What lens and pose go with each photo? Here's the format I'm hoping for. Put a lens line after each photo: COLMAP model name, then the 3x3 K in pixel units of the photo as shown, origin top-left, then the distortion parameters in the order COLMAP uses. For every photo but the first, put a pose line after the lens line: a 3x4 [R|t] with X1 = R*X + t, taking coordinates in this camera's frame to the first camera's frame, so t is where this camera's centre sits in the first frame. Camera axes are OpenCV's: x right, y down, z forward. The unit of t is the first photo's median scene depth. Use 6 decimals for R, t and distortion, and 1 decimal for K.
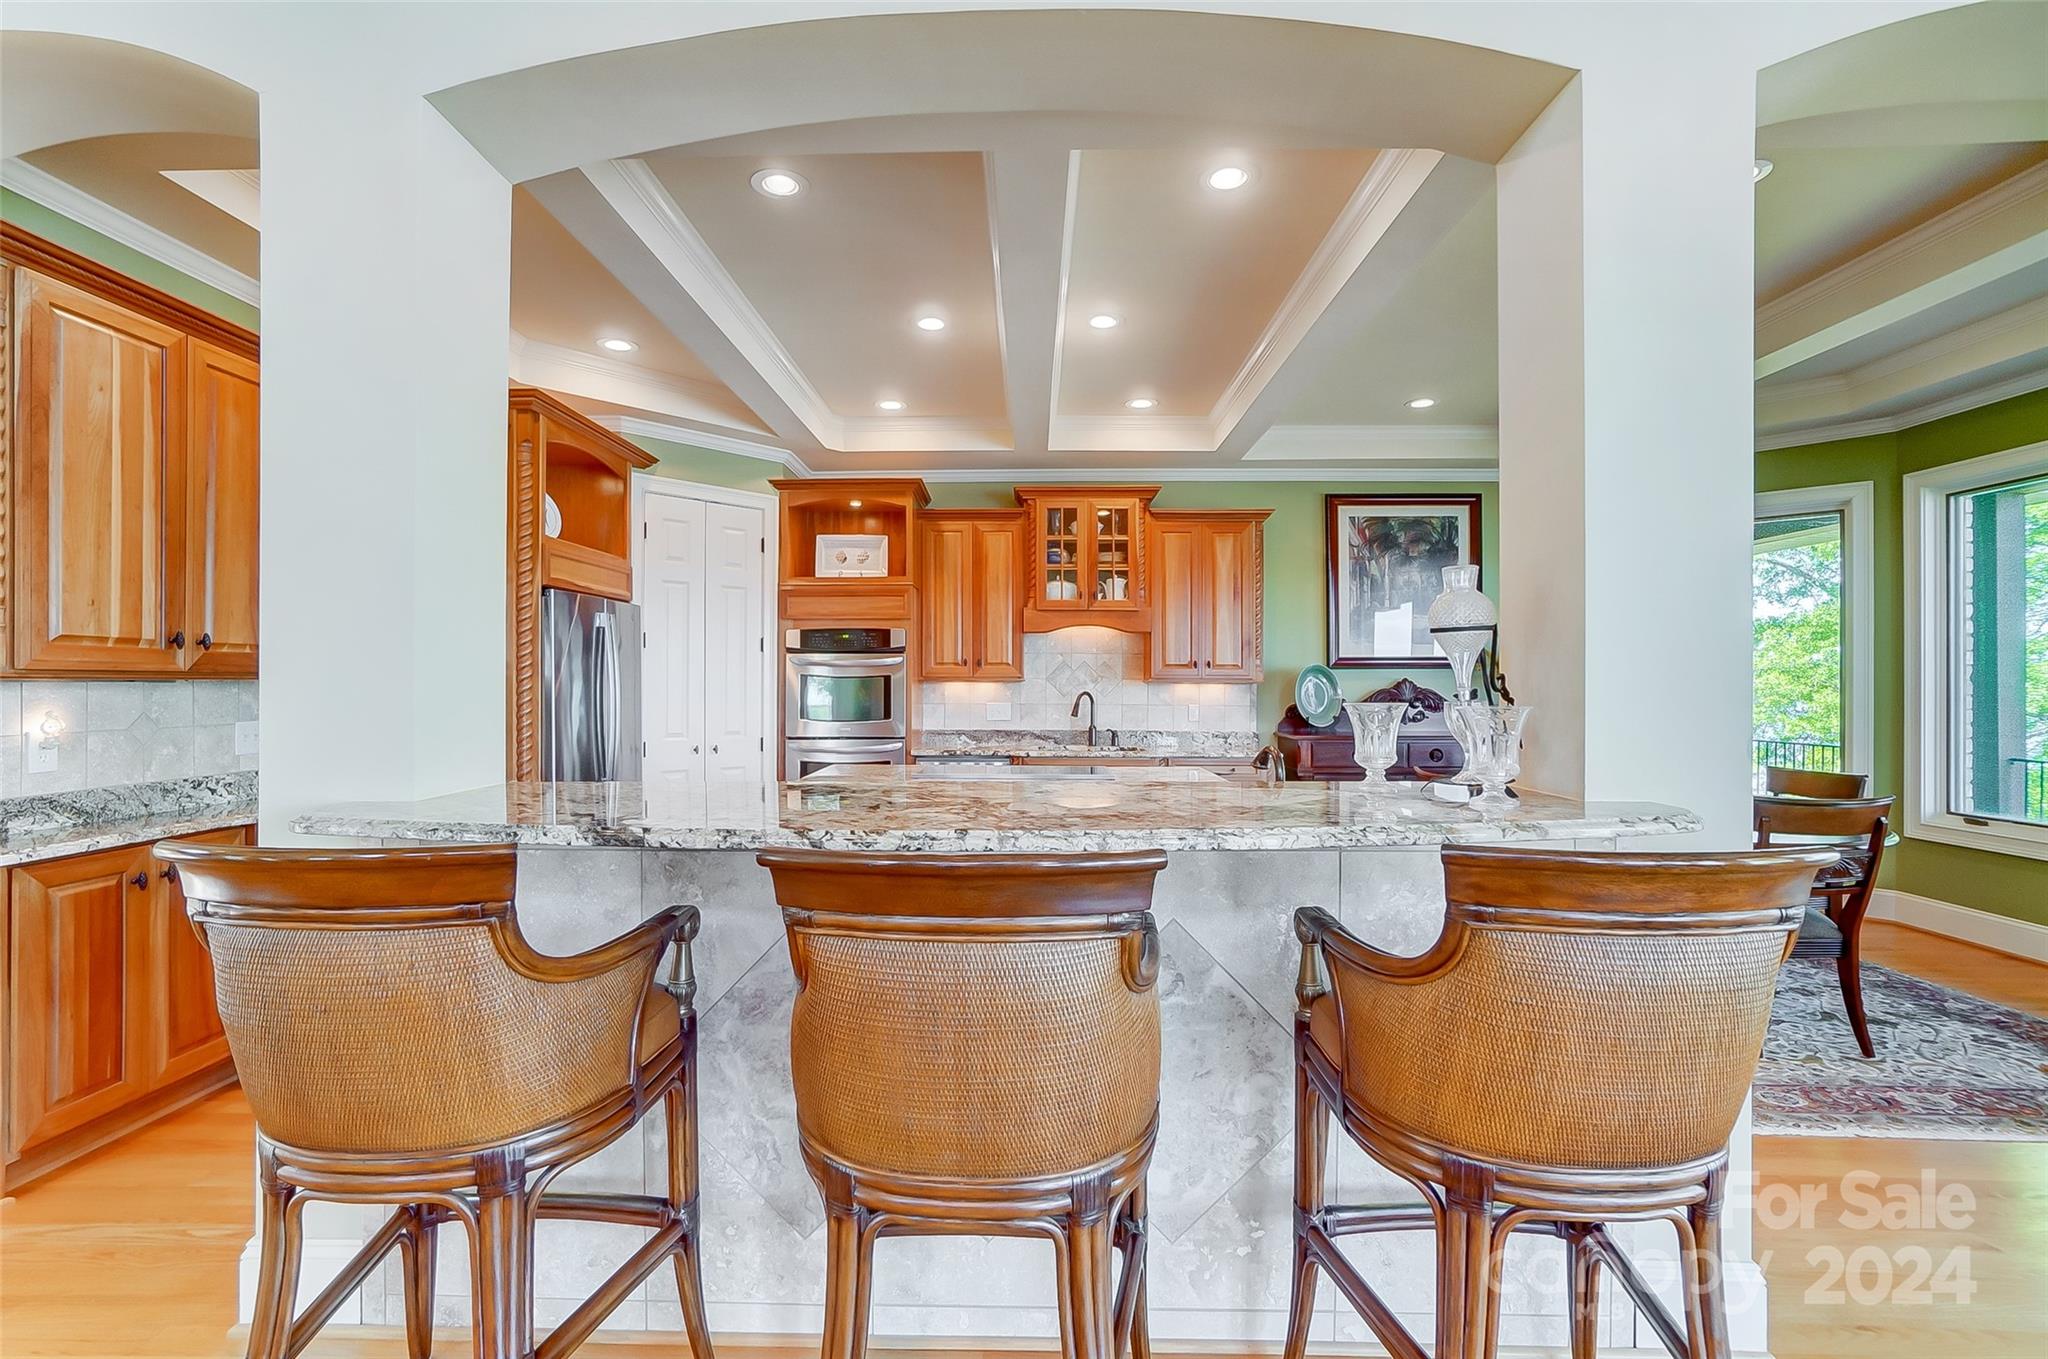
lens RADIAL K [[910.2, 0, 1024.2], [0, 910.2, 678.5], [0, 0, 1]] dist [-0.026040, 0.002449]
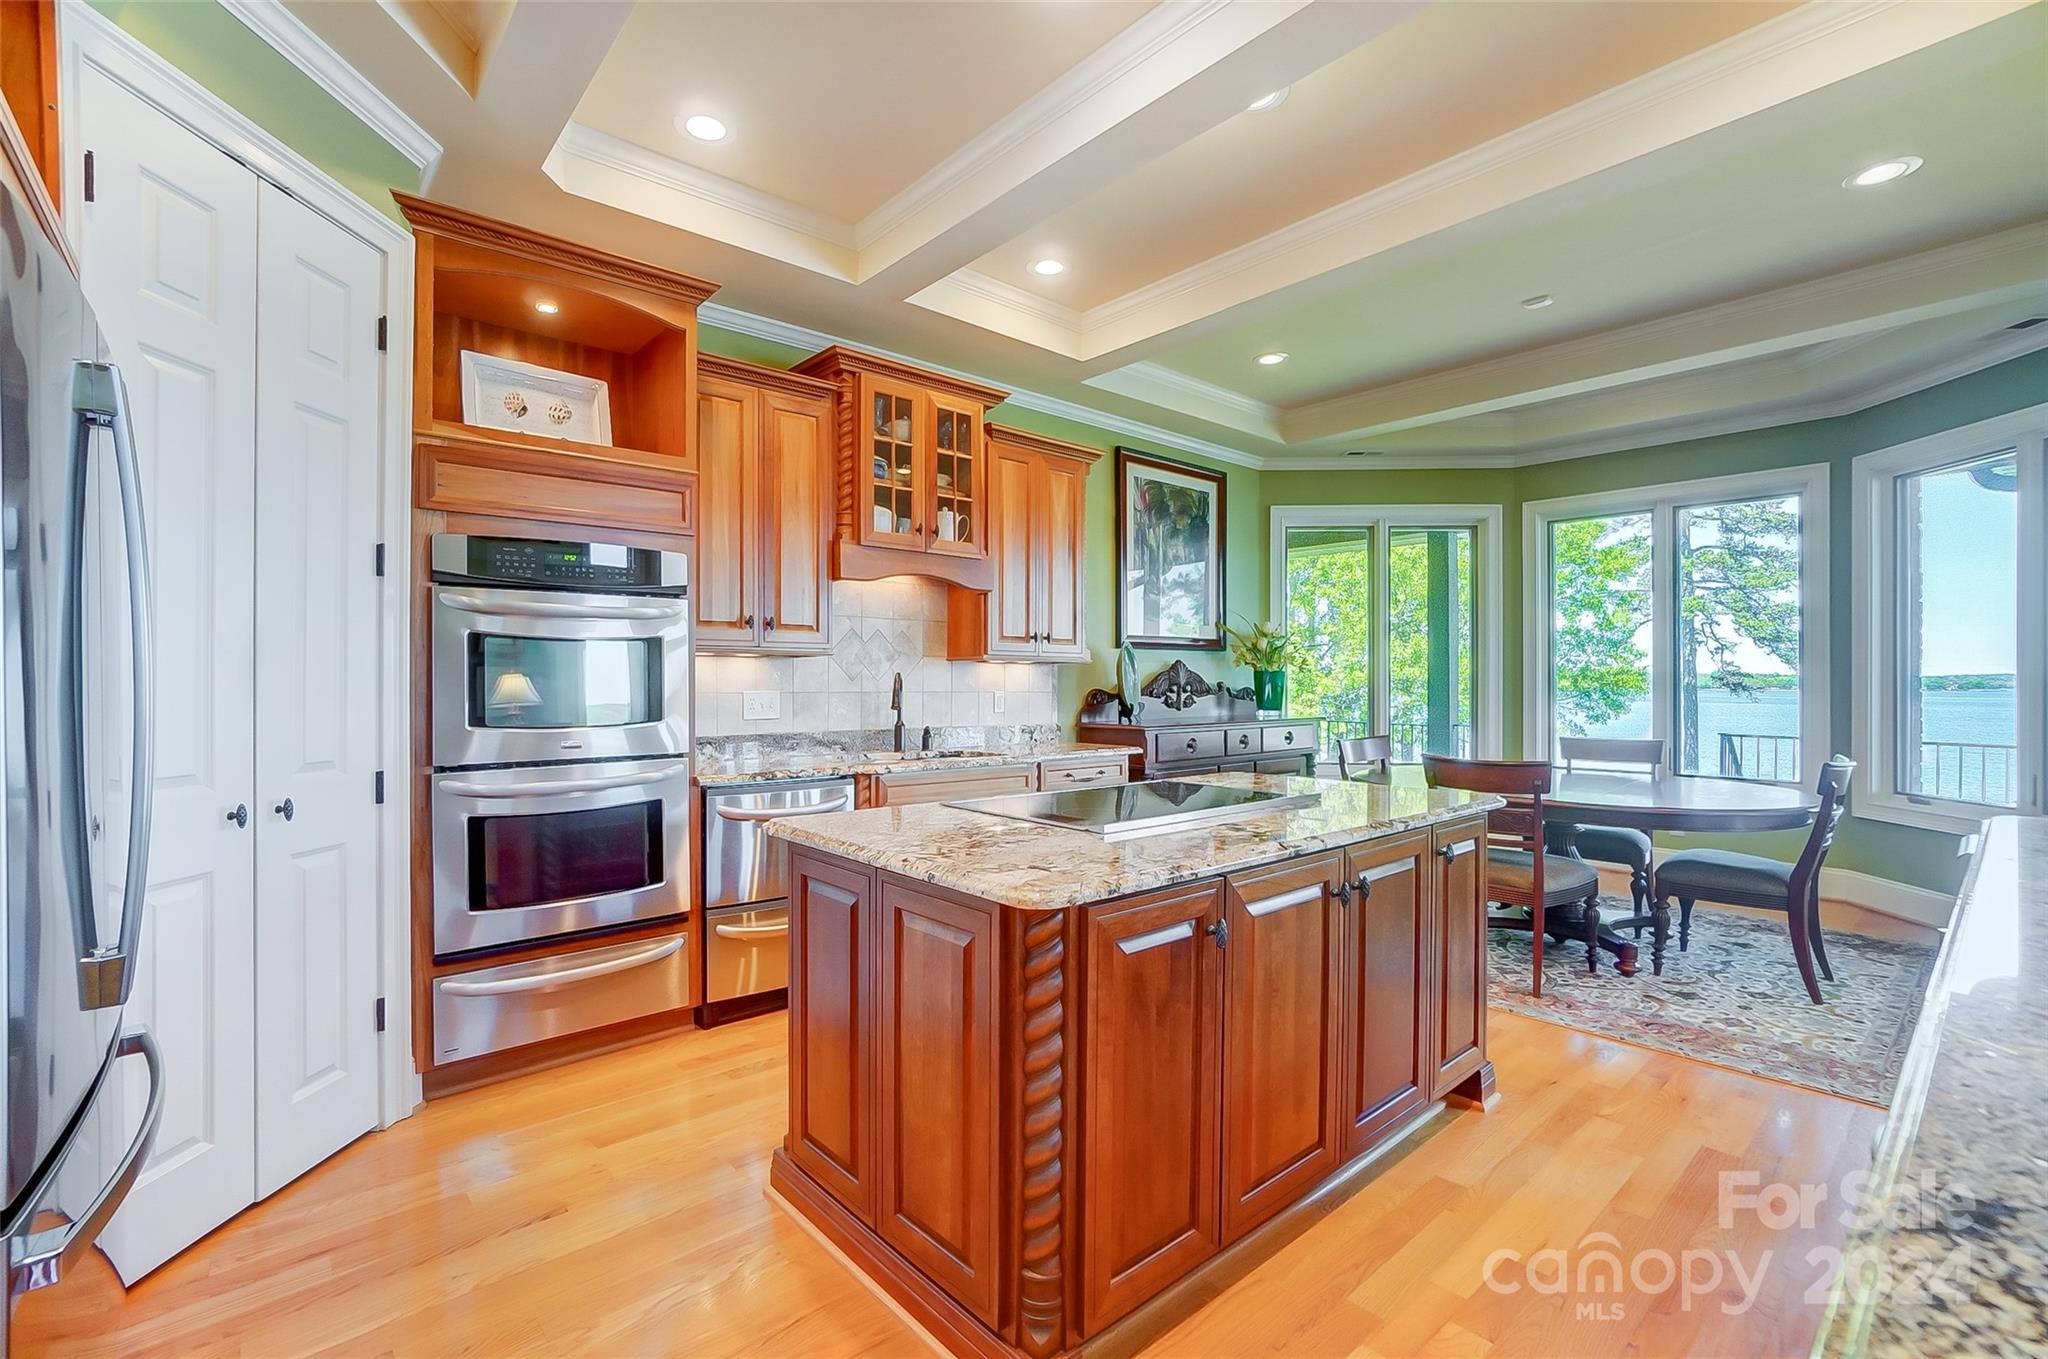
lens RADIAL K [[910.2, 0, 1027.4], [0, 910.2, 678.1], [0, 0, 1]] dist [-0.026040, 0.002449]
pose [[0.739248, 0.001204, 0.673432, -0.328564], [-0.003187, 0.999993, 0.001712, 0.017185], [-0.673426, -0.003412, 0.739247, 0.439427]]
